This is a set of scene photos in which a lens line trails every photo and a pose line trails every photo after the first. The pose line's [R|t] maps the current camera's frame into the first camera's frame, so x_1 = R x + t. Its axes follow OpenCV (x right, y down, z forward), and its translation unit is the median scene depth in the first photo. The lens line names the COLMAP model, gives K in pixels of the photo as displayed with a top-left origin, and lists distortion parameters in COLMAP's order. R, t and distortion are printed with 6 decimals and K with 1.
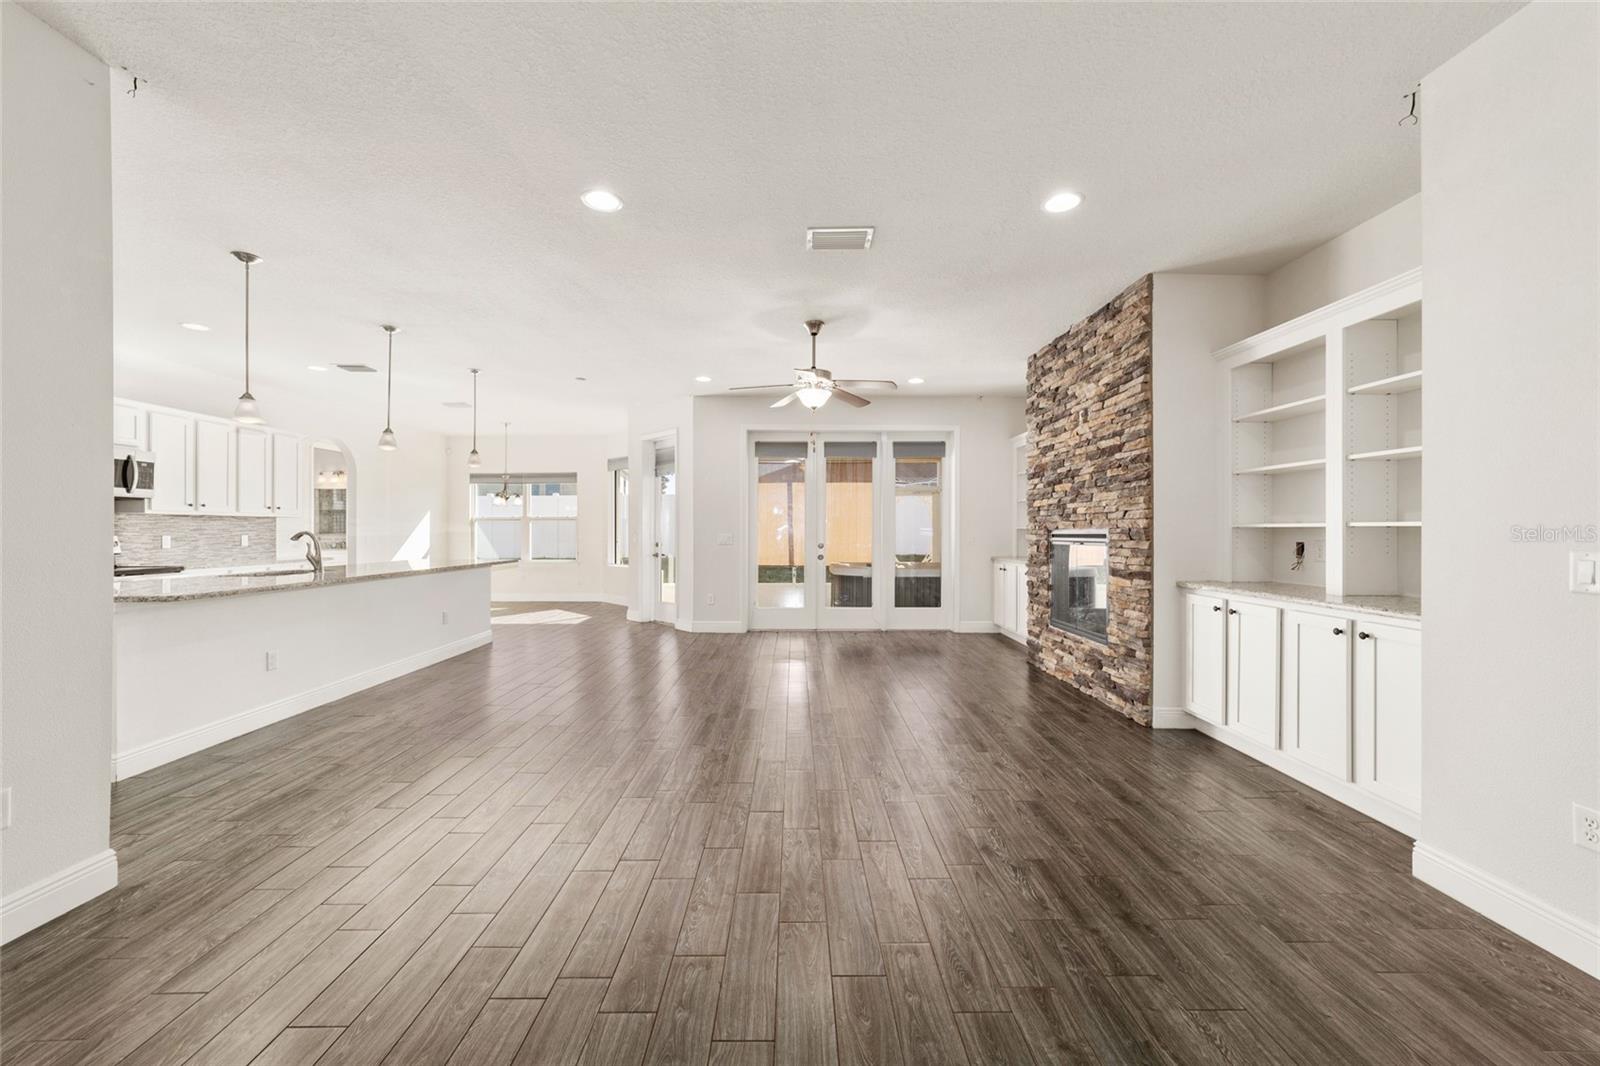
lens RADIAL K [[613.2, 0, 792.8], [0, 613.2, 524.7], [0, 0, 1]] dist [-0.016374, 0.007608]
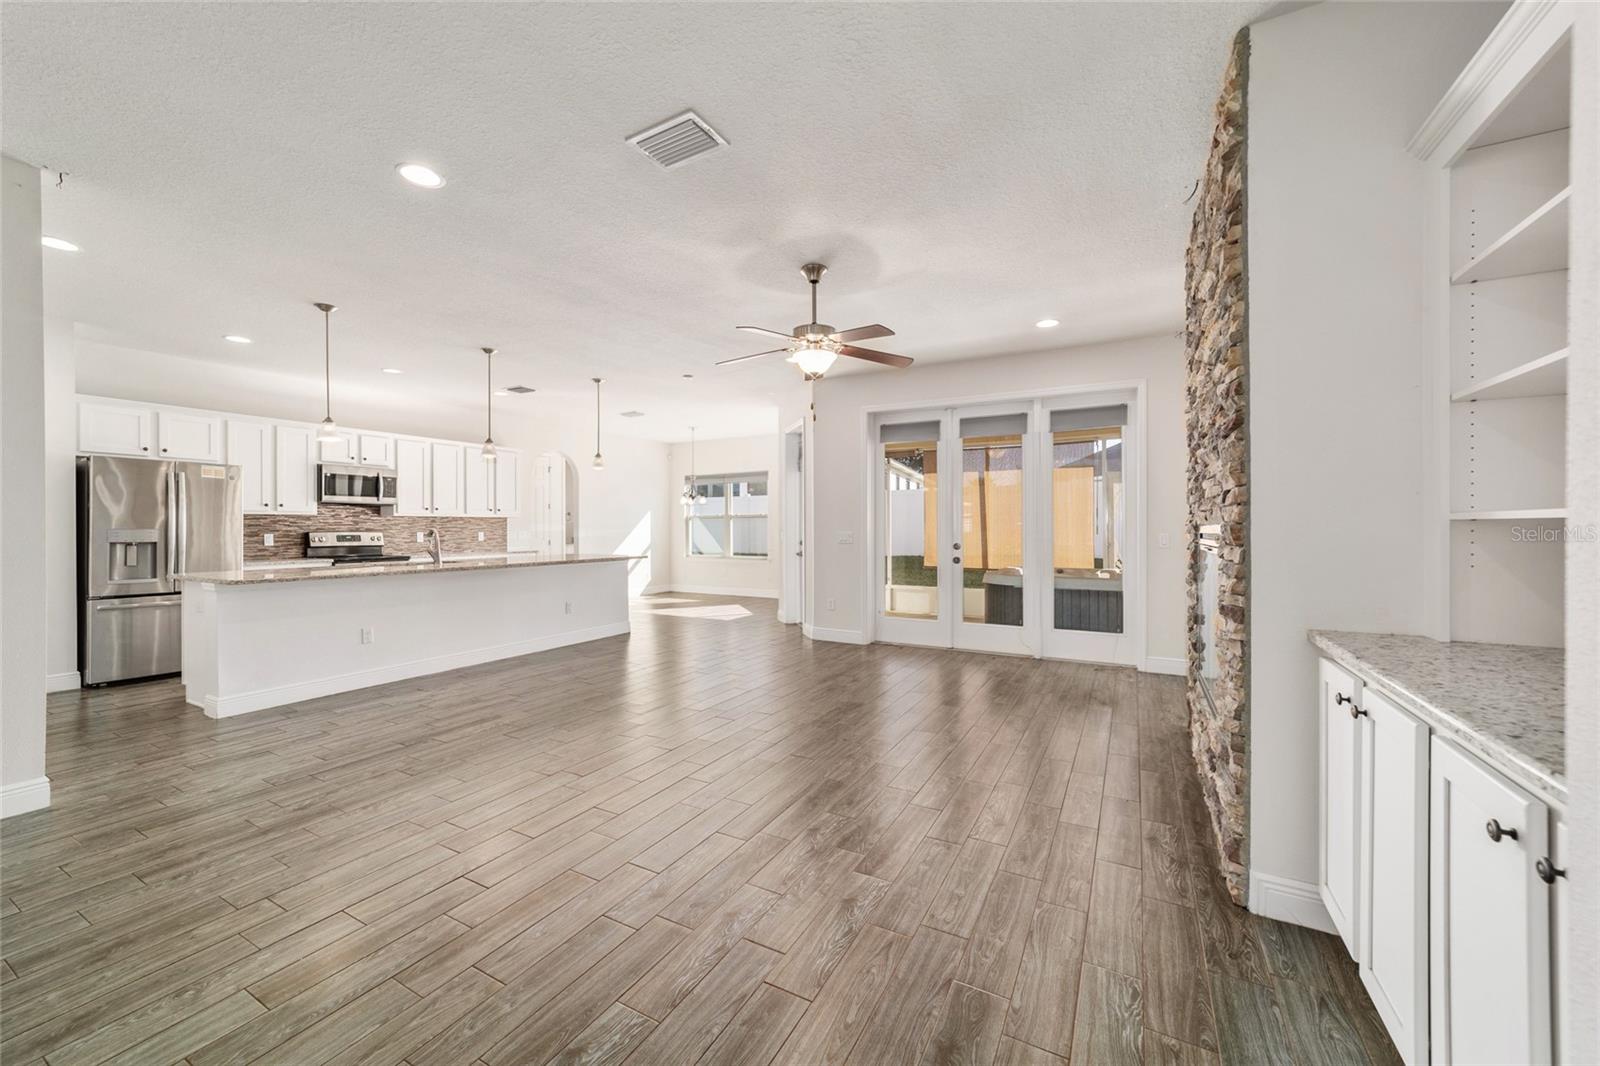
lens RADIAL K [[613.2, 0, 792.8], [0, 613.2, 524.7], [0, 0, 1]] dist [-0.016374, 0.007608]
pose [[0.874004, -0.004197, -0.485901, 0.274006], [0.006827, 0.999970, 0.003643, 0.001468], [0.485871, -0.006502, 0.874006, 0.198561]]
